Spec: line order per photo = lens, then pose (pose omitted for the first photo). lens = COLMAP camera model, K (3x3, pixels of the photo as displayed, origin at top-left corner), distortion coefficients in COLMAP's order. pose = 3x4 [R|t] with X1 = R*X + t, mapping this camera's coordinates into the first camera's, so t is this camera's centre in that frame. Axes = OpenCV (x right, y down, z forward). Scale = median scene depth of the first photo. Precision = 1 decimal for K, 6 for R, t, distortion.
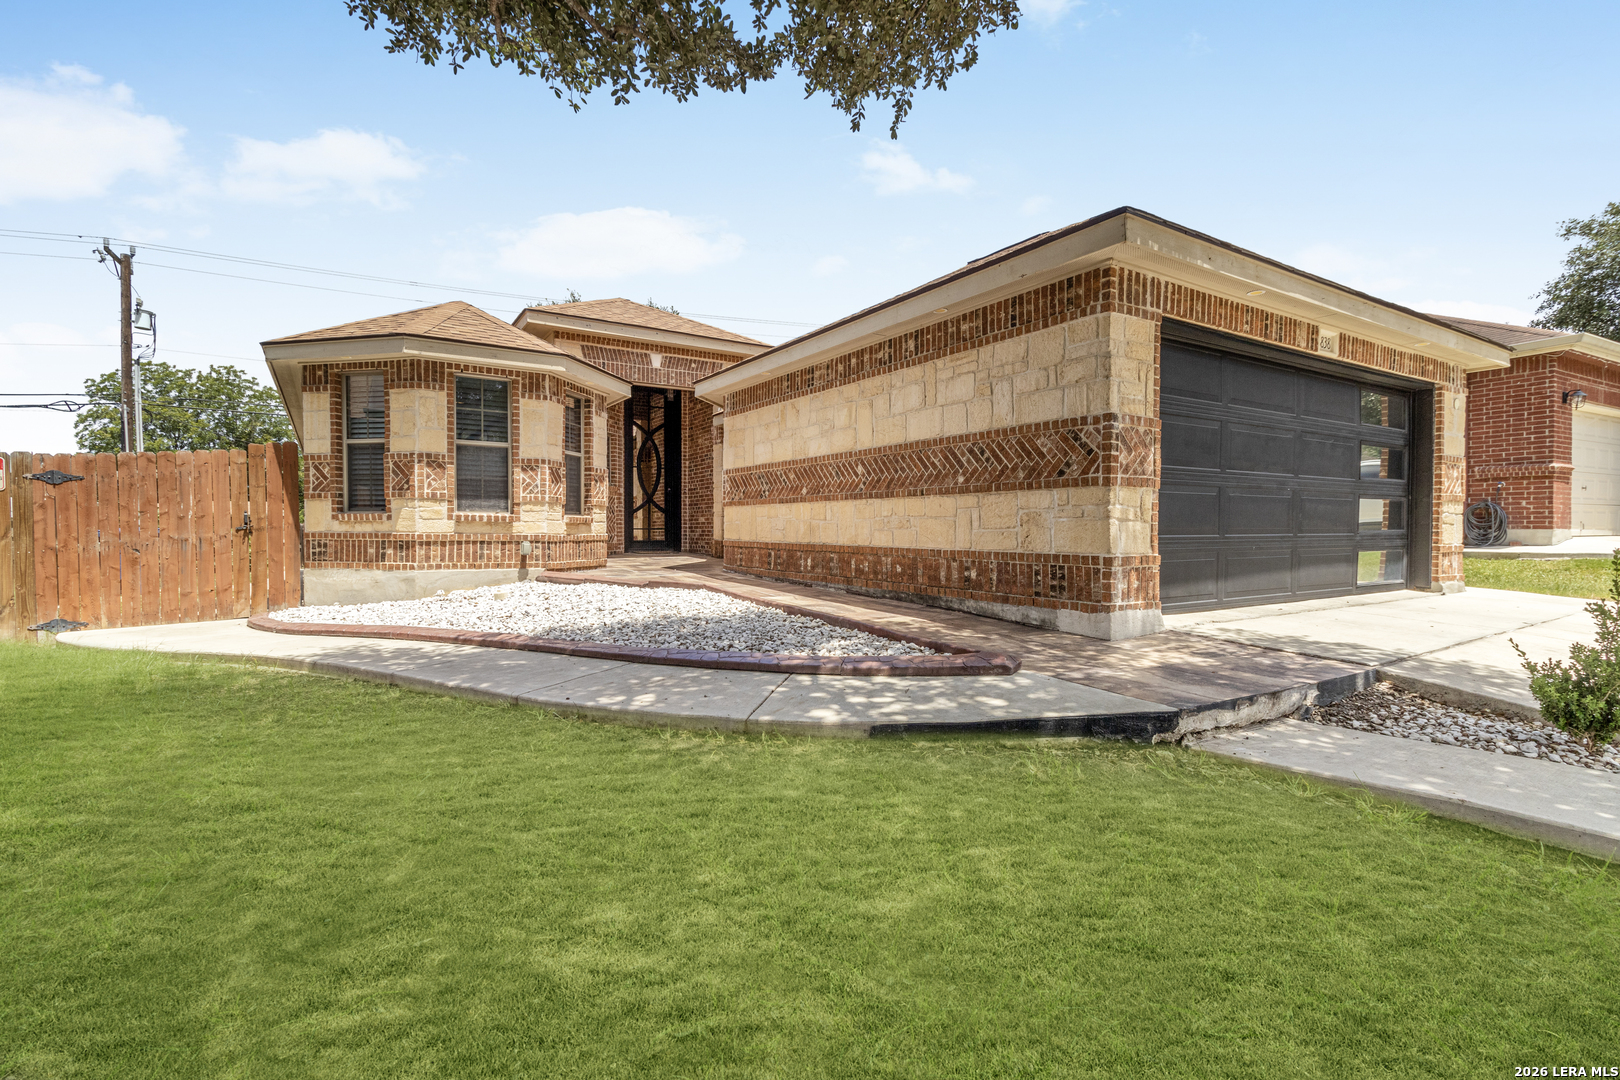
lens RADIAL K [[747.0, 0, 806.9], [0, 747.0, 538.2], [0, 0, 1]] dist [0.002017, 0.000406]
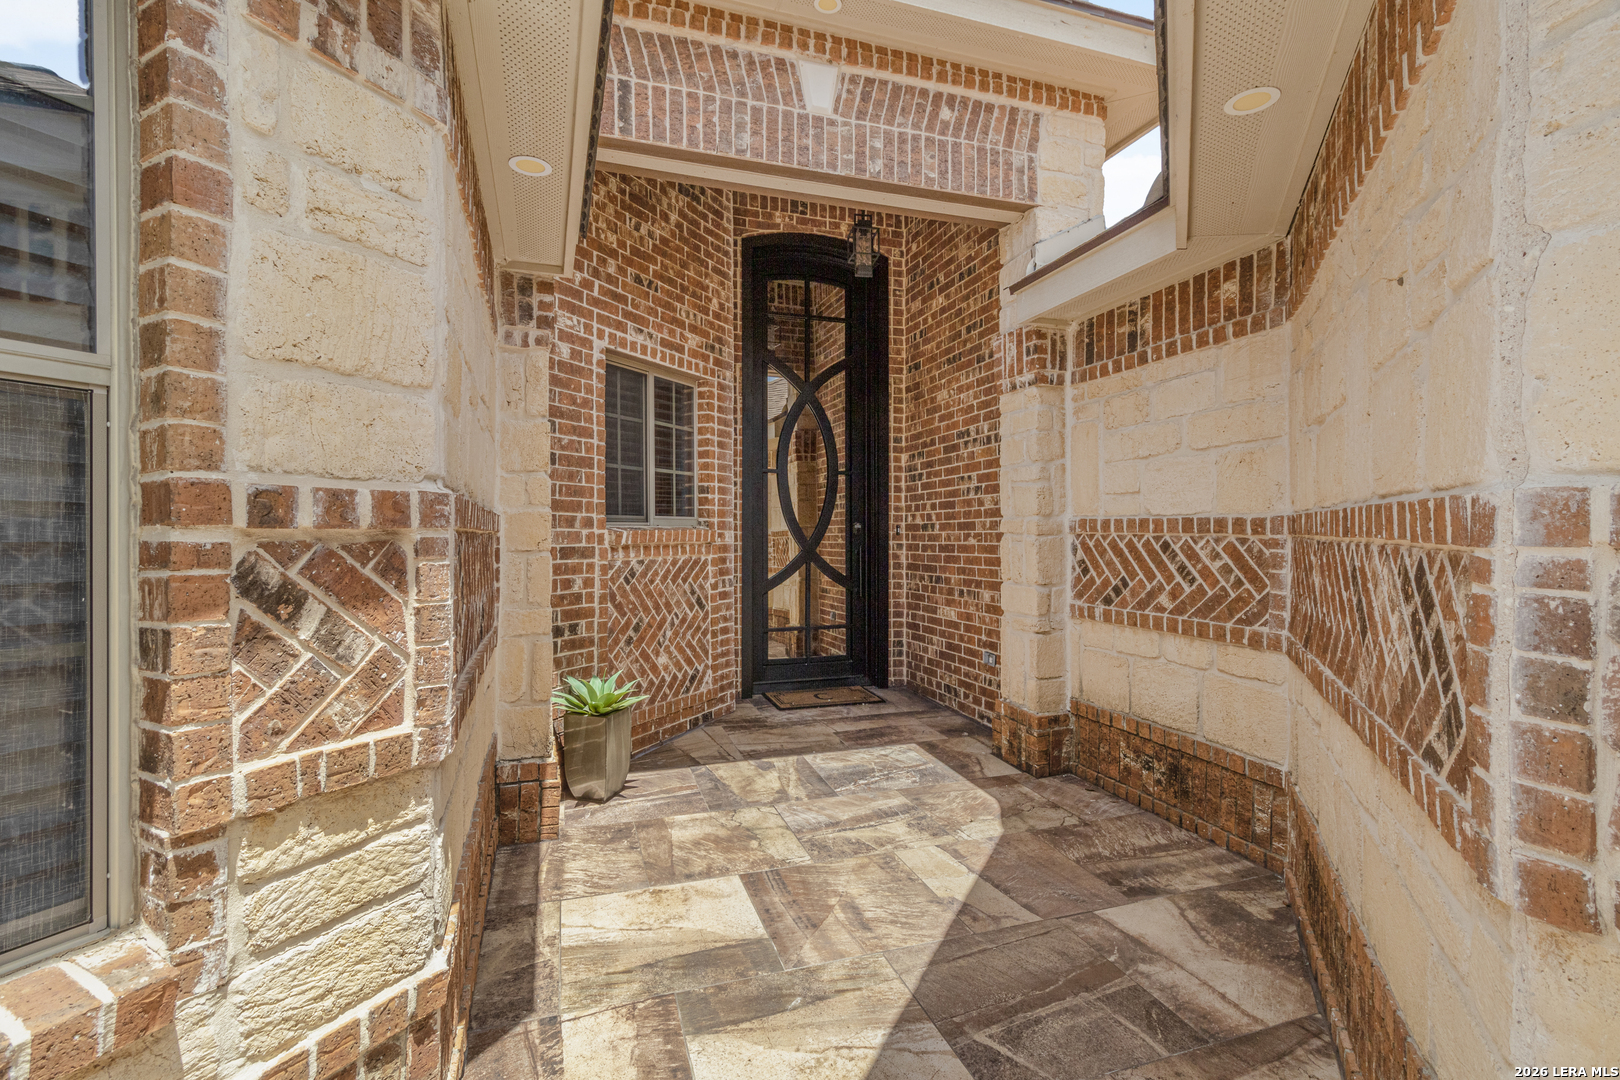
lens RADIAL K [[747.0, 0, 810.4], [0, 747.0, 535.4], [0, 0, 1]] dist [0.002017, 0.000406]
pose [[0.972848, -0.000989, -0.231444, -0.118133], [-0.000813, 0.999970, -0.007689, -0.057822], [0.231444, 0.007668, 0.972818, 0.613229]]
